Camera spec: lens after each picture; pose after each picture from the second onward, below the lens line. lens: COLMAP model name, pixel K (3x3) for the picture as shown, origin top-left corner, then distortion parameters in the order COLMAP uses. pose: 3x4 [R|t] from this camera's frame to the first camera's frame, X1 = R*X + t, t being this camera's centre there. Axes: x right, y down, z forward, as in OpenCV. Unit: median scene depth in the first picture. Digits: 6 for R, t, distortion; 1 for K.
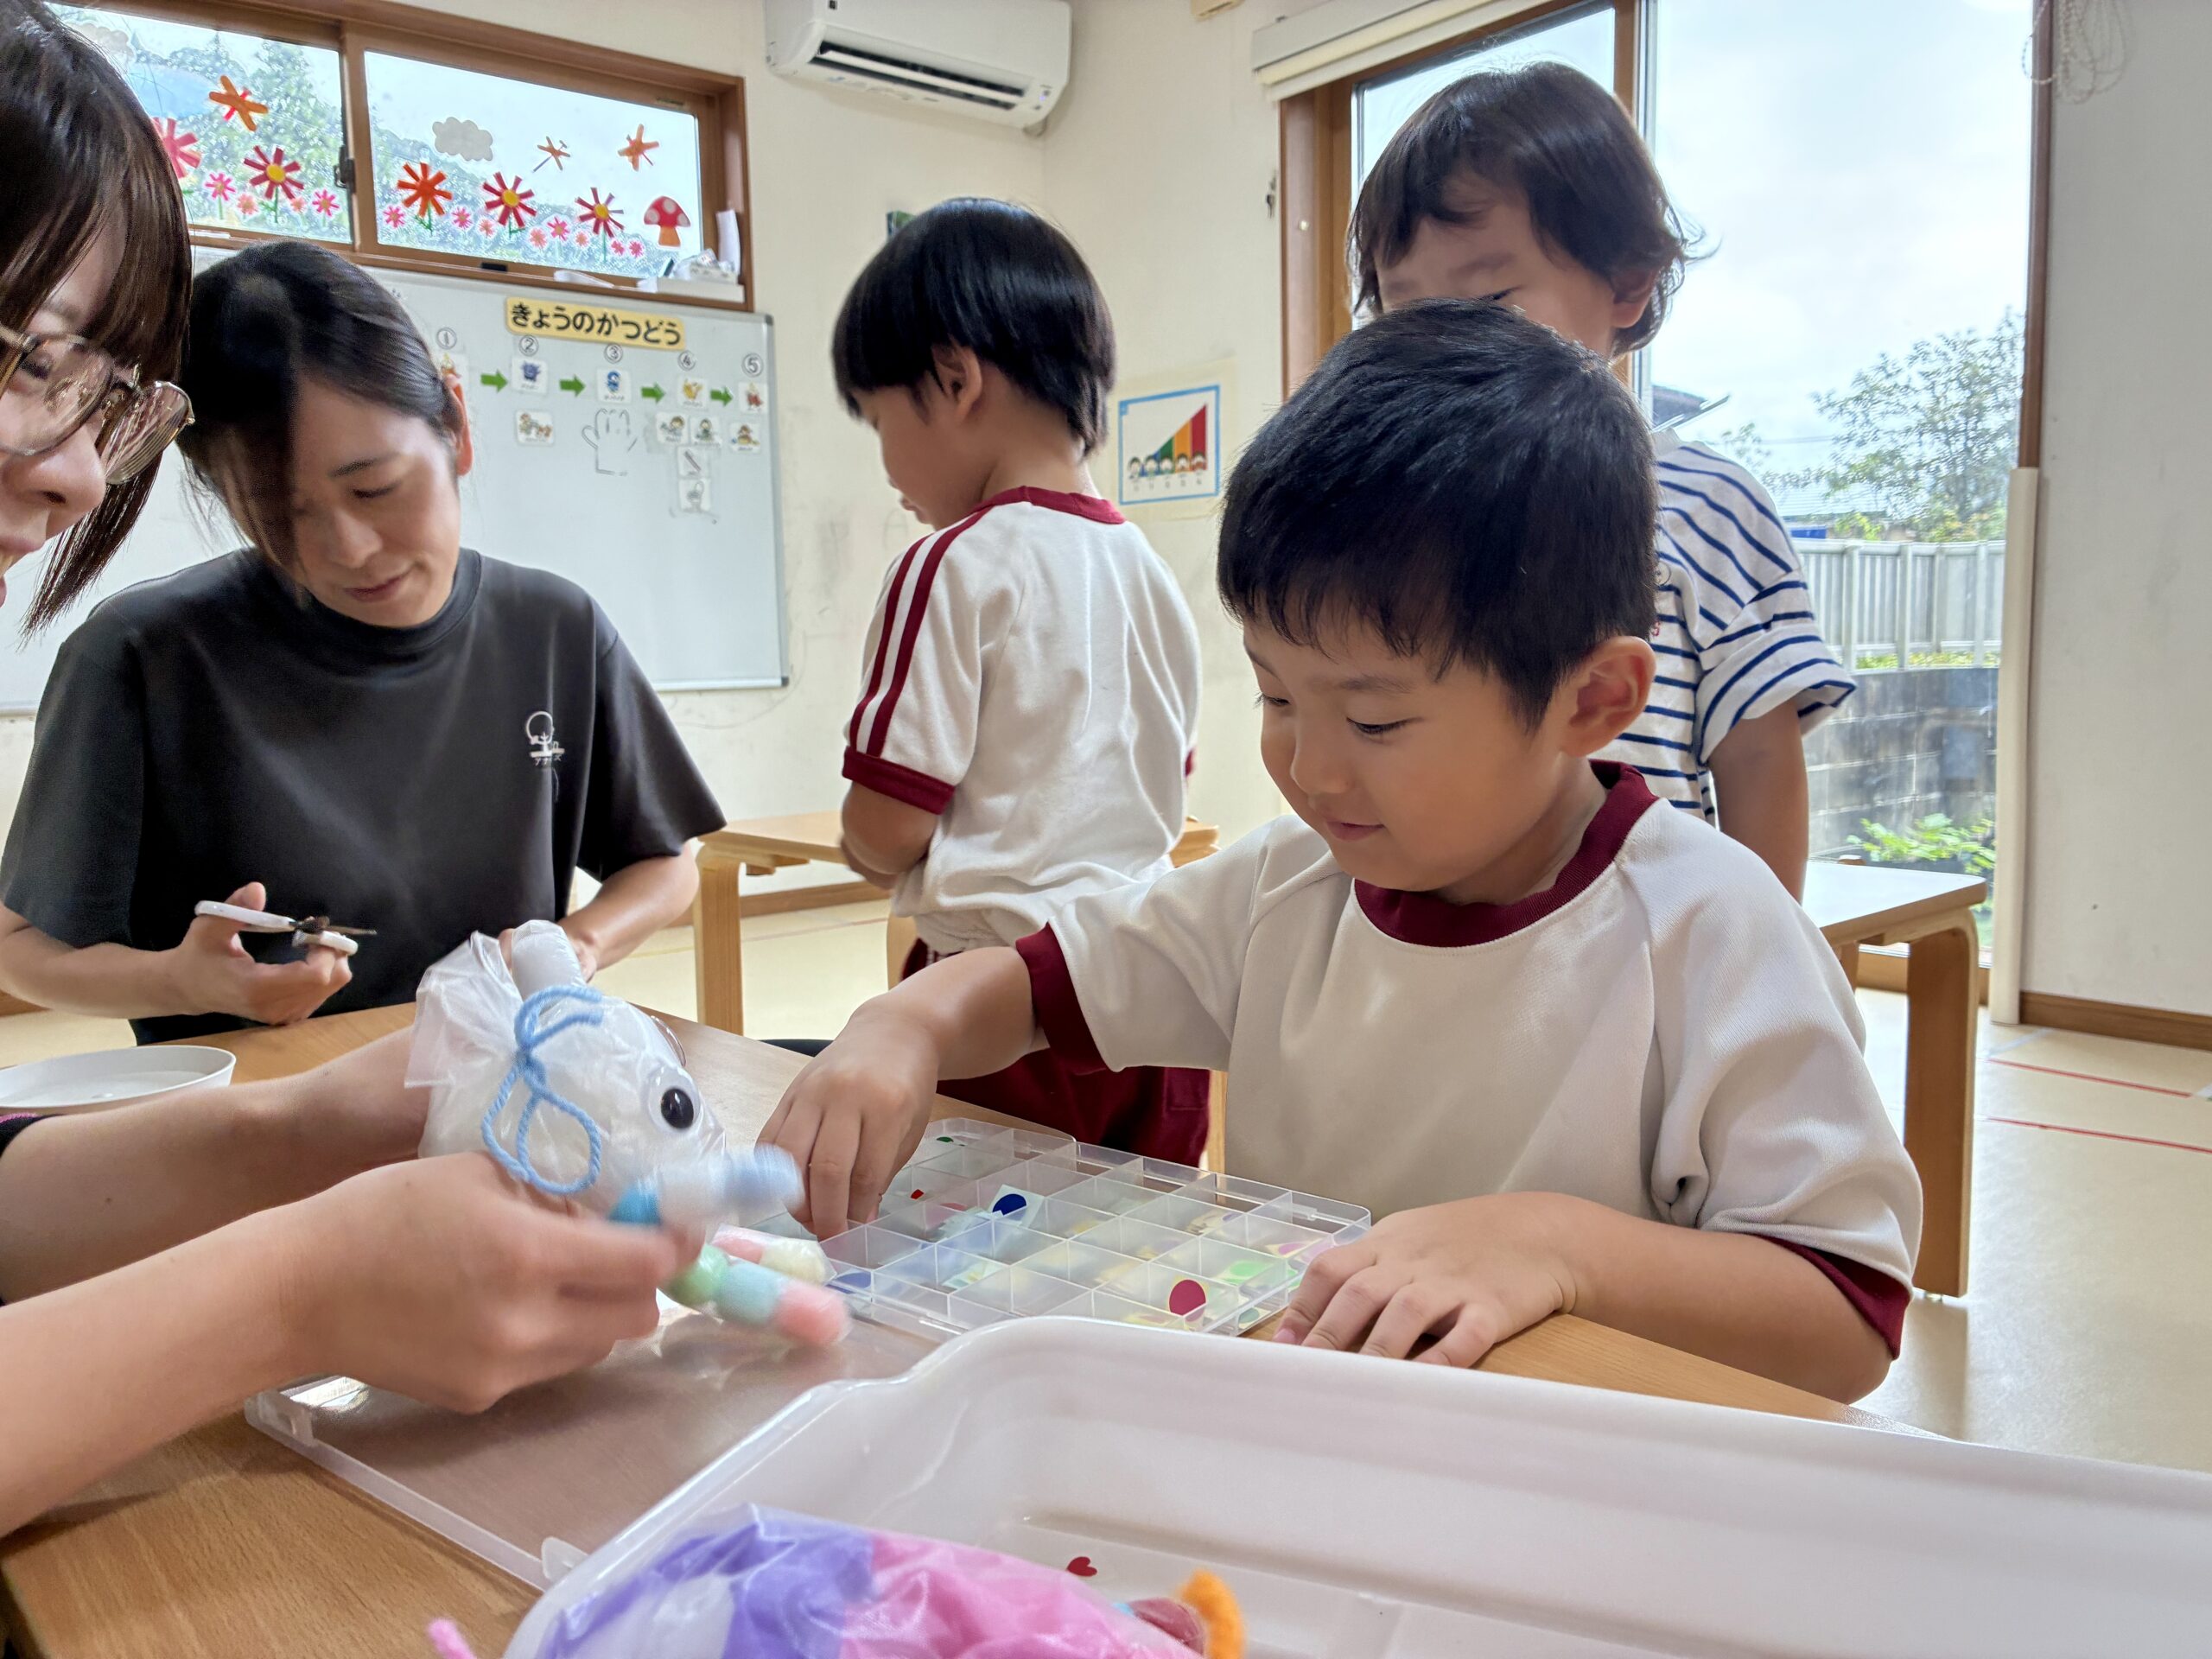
lens RADIAL K [[1673.3, 0, 1095.9], [0, 1673.3, 872.0], [0, 0, 1]] dist [0.009791, -0.005388]
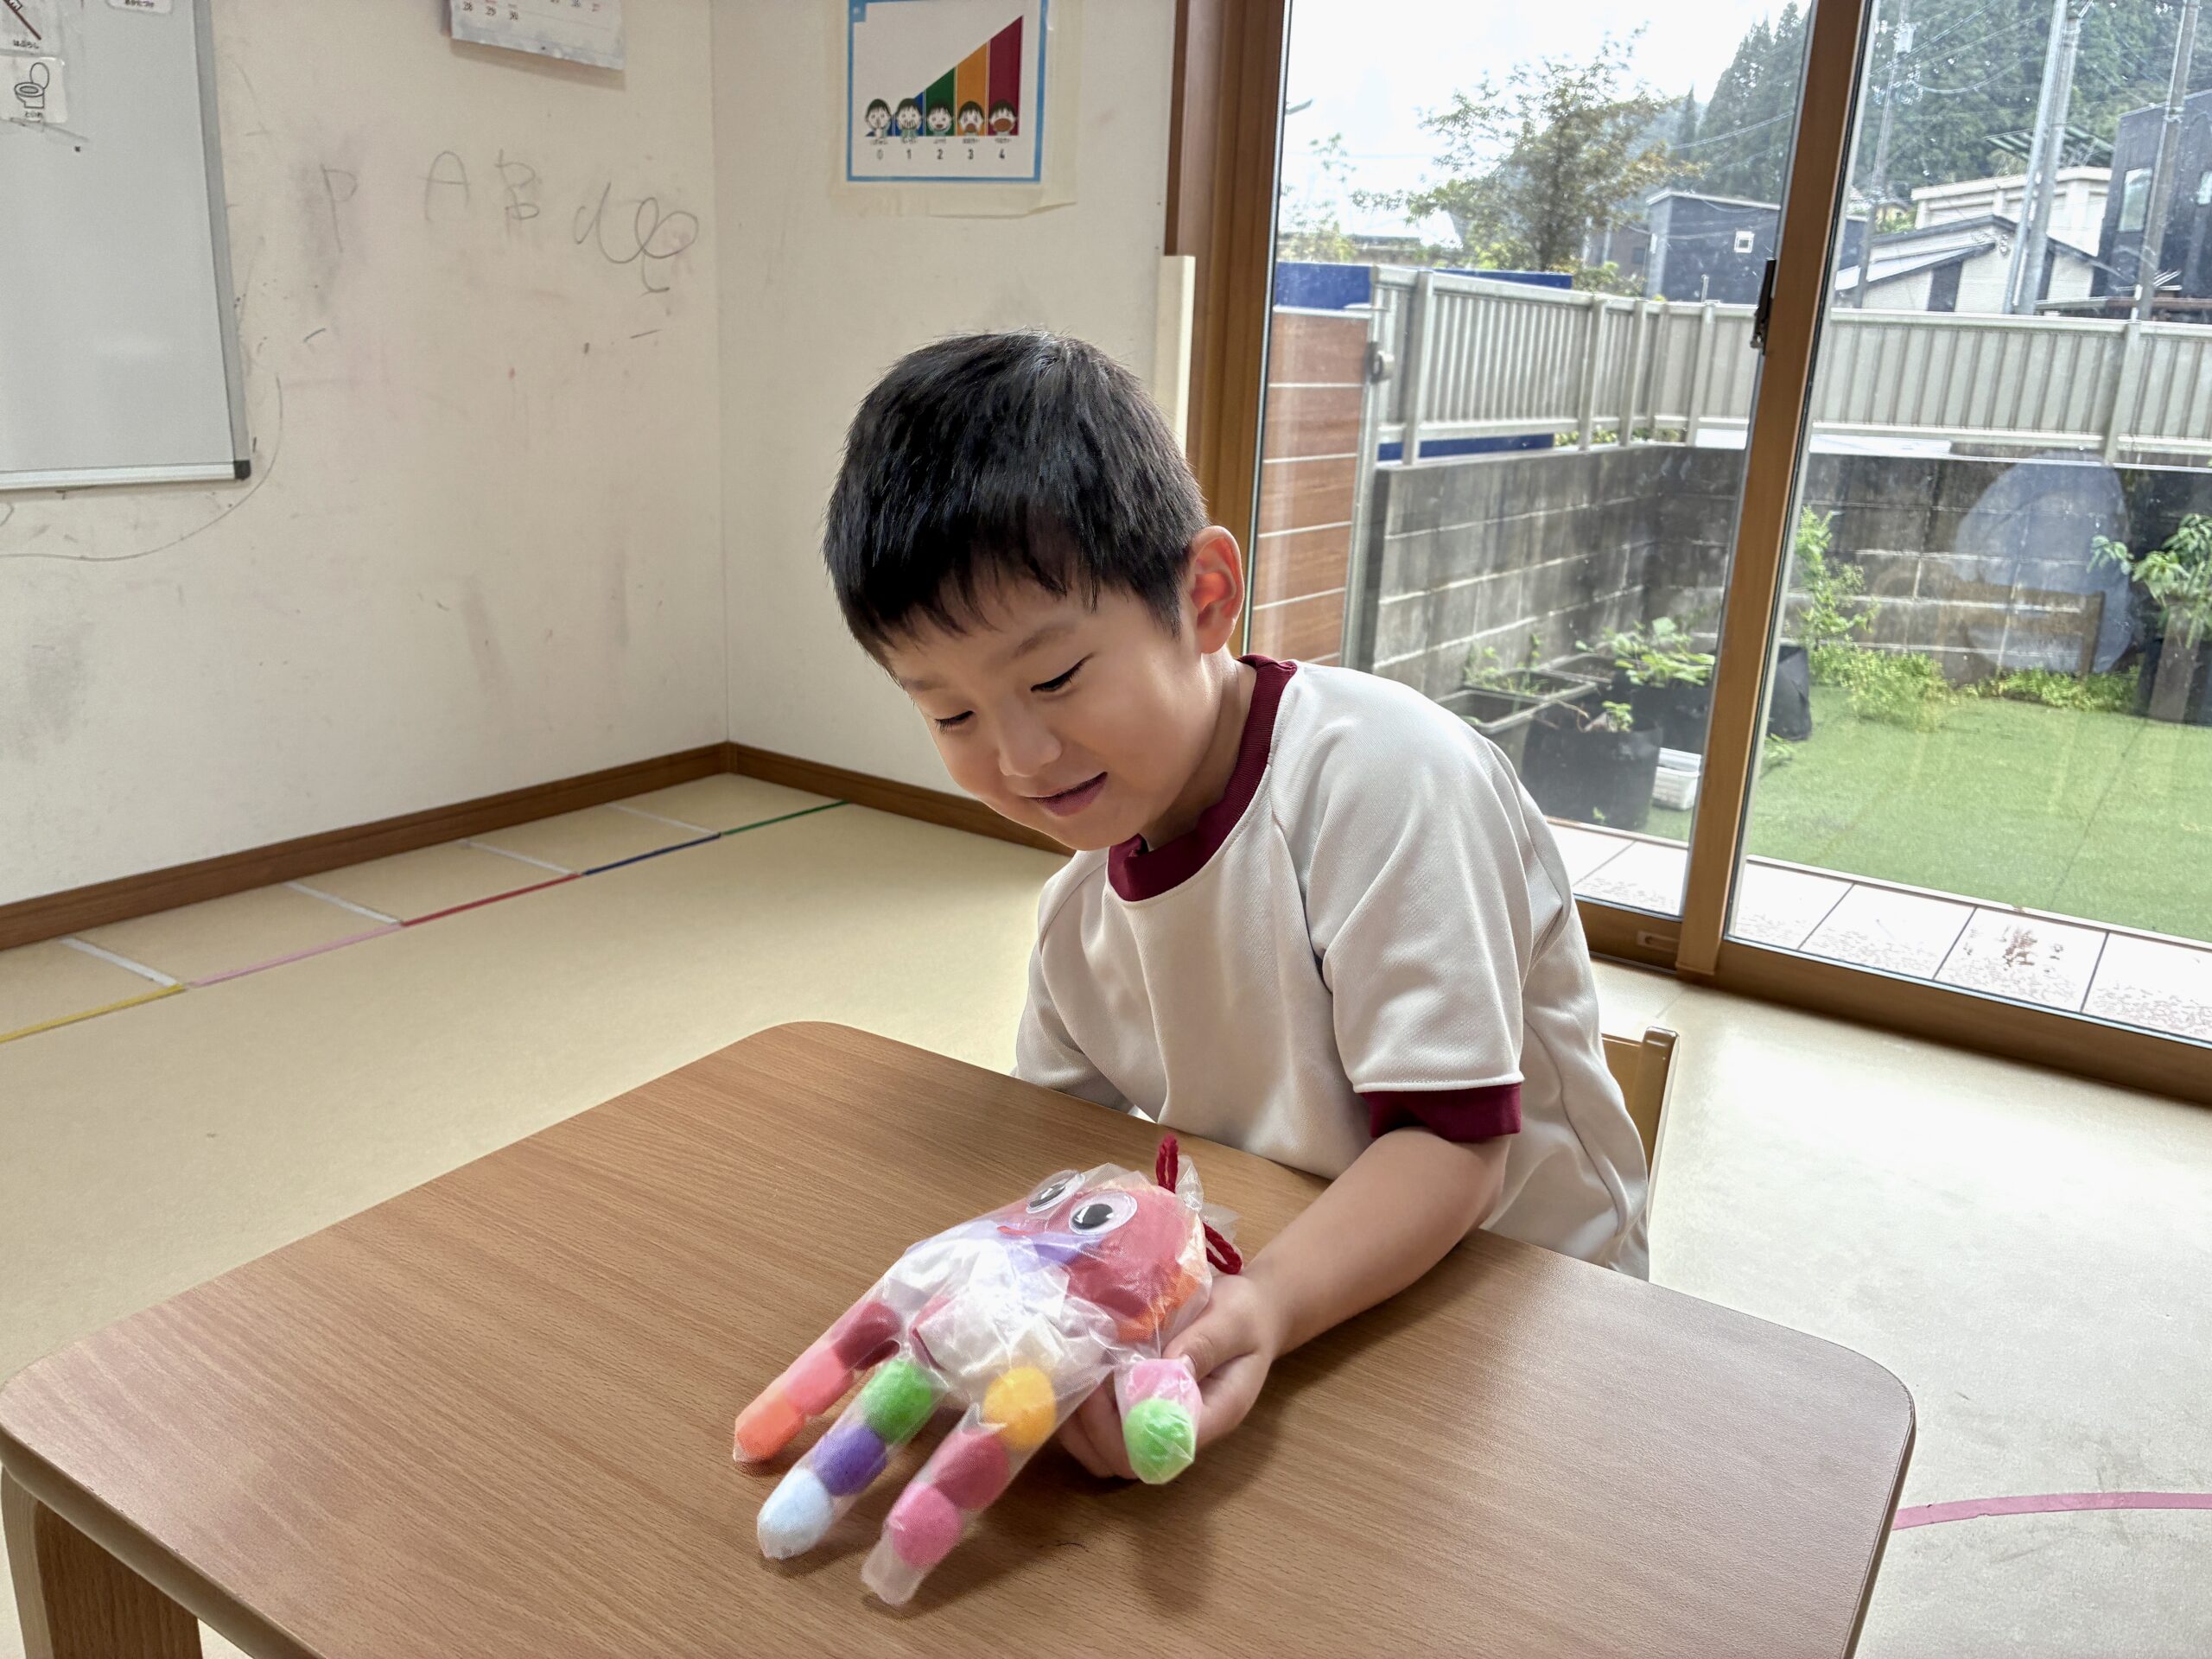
lens RADIAL K [[1695.4, 0, 1118.9], [0, 1695.4, 816.9], [0, 0, 1]] dist [0.020505, -0.033773]
pose [[0.953571, -0.020147, 0.300493, -0.044773], [-0.023093, 0.989931, 0.139652, -0.045802], [-0.300281, -0.140108, 0.943505, 0.205919]]
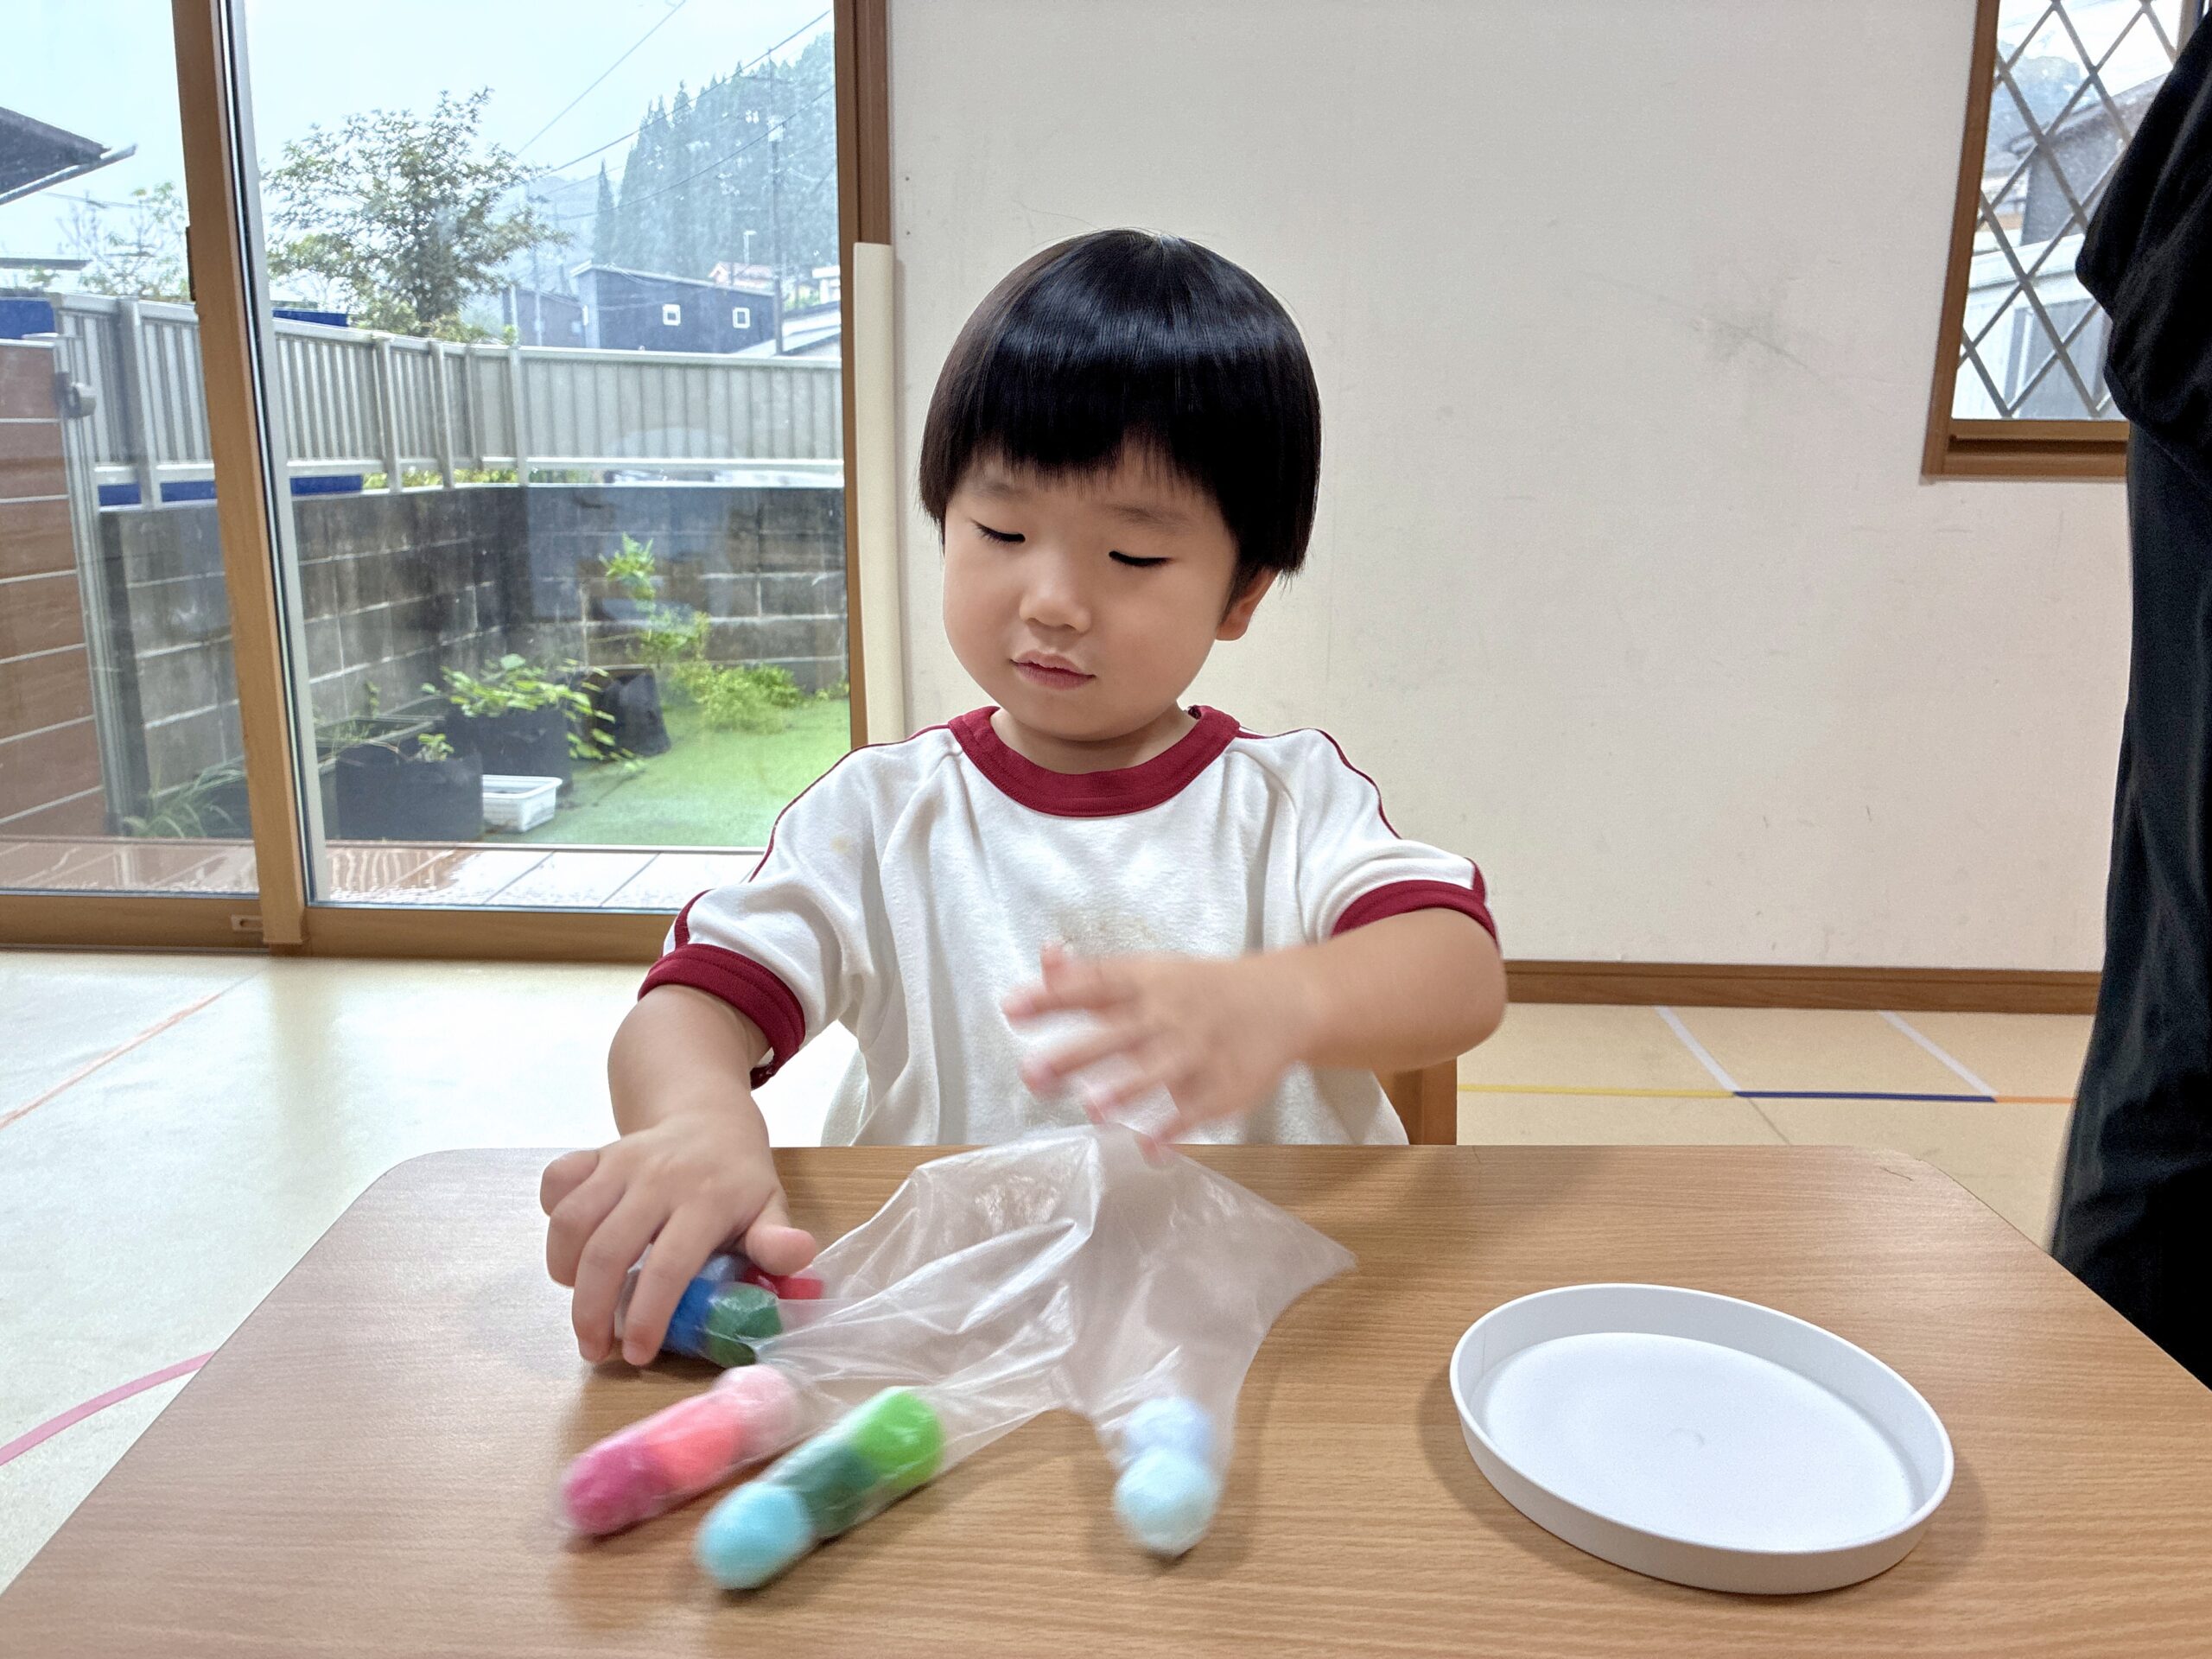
lens RADIAL K [[1695.4, 0, 1112.3], [0, 1695.4, 832.5], [0, 0, 1]] dist [0.020505, -0.033773]
pose [[0.645024, -0.142971, 0.750669, 0.012190], [0.076000, 0.989474, 0.123149, -0.025160], [-0.760374, -0.022384, 0.649100, 0.153224]]
